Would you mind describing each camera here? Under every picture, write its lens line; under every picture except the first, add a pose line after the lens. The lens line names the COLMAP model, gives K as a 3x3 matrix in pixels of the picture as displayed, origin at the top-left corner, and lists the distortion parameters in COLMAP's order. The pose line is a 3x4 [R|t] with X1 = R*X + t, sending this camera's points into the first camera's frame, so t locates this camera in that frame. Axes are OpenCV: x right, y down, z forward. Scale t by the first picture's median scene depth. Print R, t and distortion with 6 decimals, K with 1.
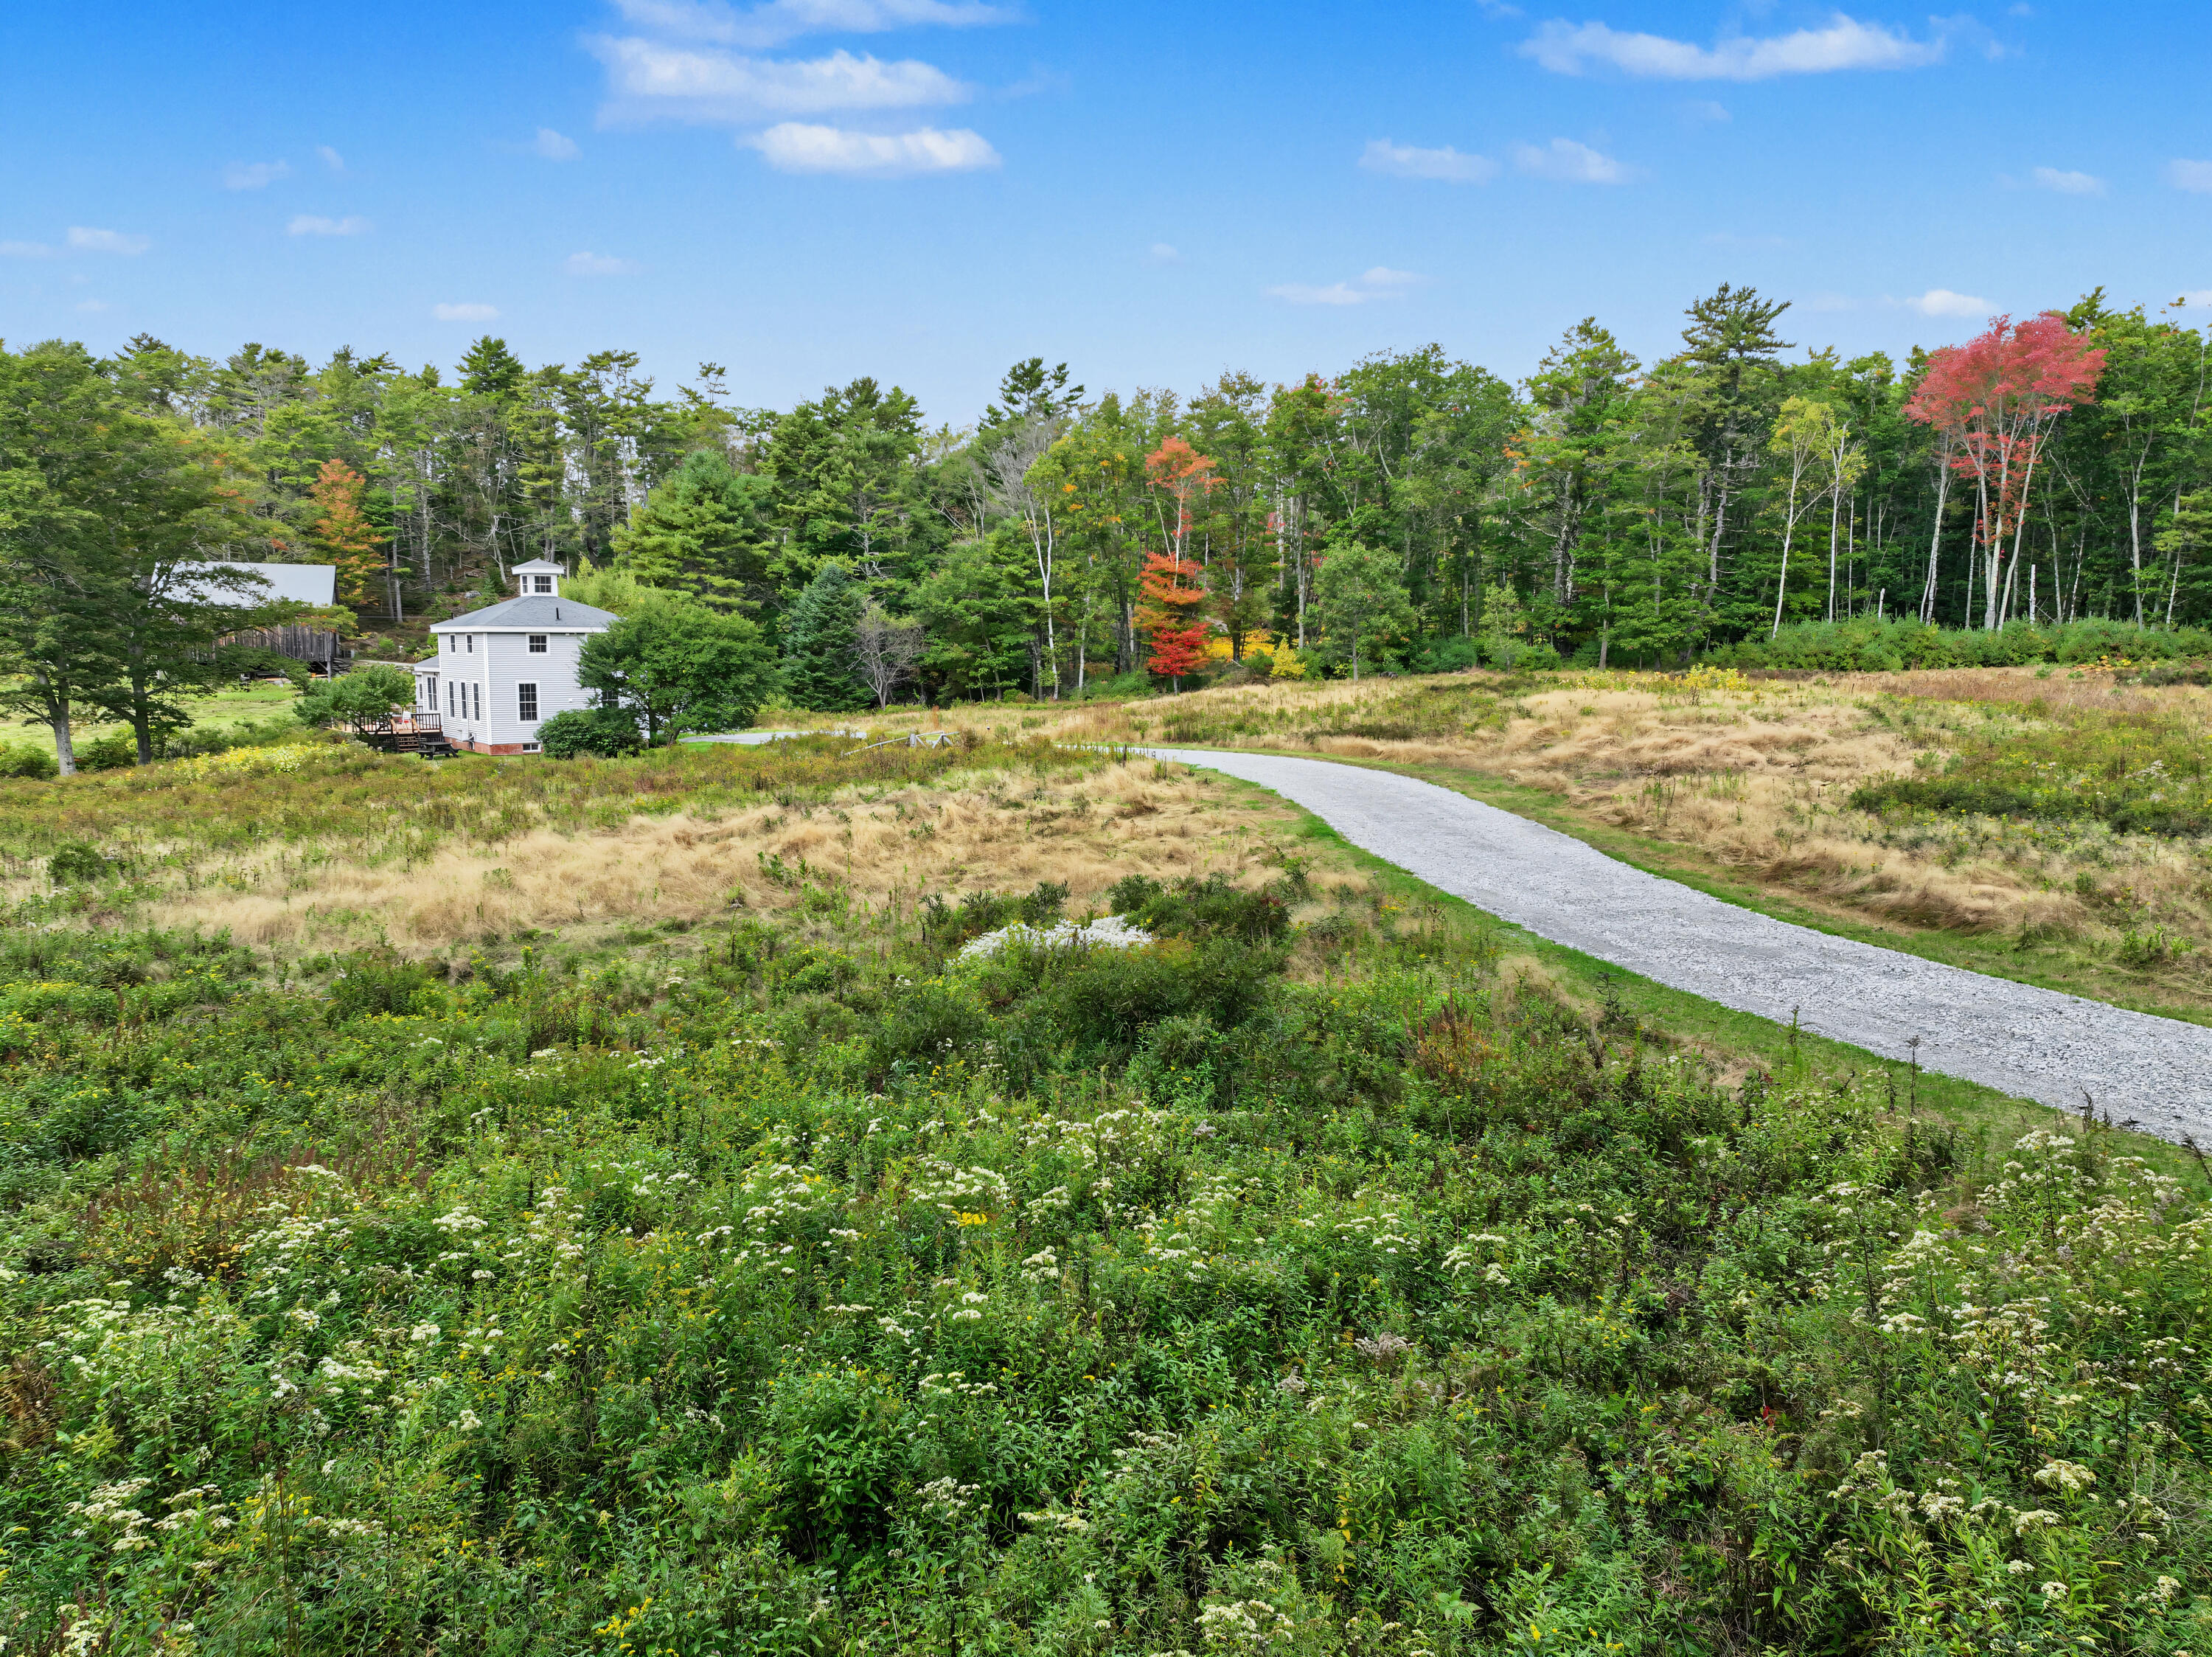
lens RADIAL K [[1560.0, 0, 1106.0], [0, 1560.0, 828.5], [0, 0, 1]] dist [0.000153, 0.016279]
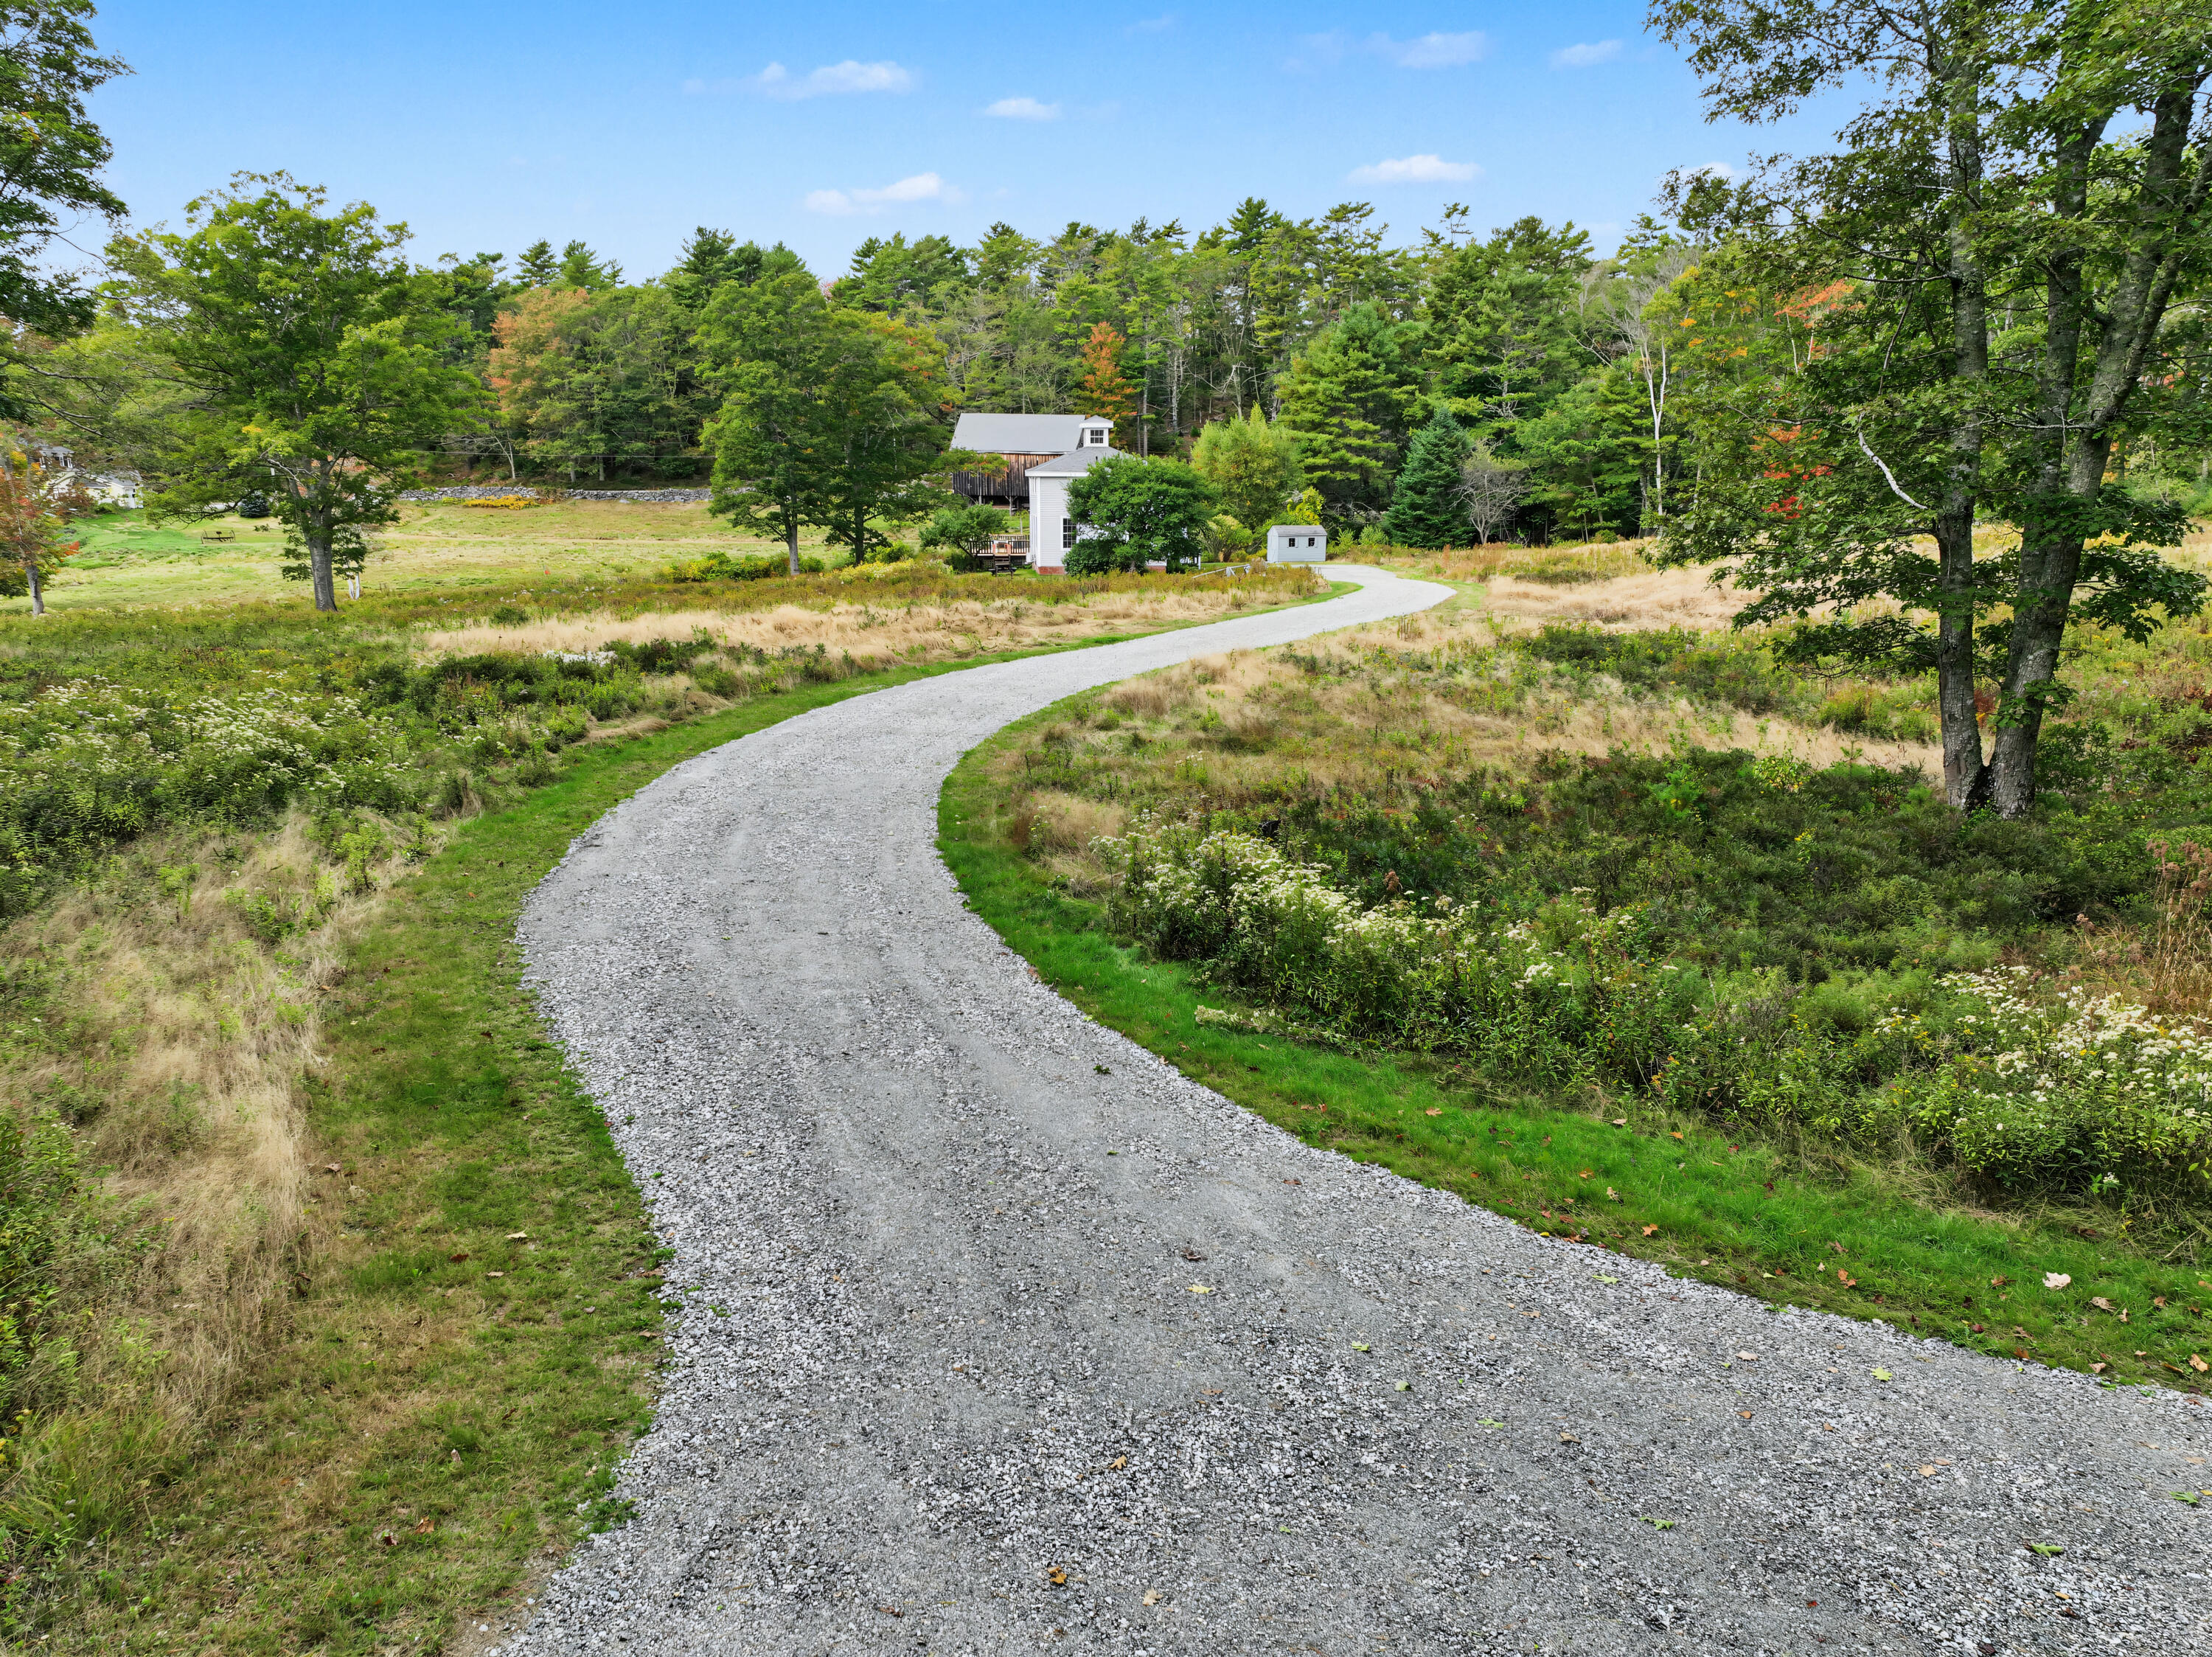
lens RADIAL K [[1560.0, 0, 1106.0], [0, 1560.0, 828.5], [0, 0, 1]] dist [0.000153, 0.016279]
pose [[0.854261, 0.116187, -0.506693, 0.187217], [-0.063121, 0.990675, 0.120746, 0.000565], [0.515997, -0.071166, 0.853629, -0.042349]]
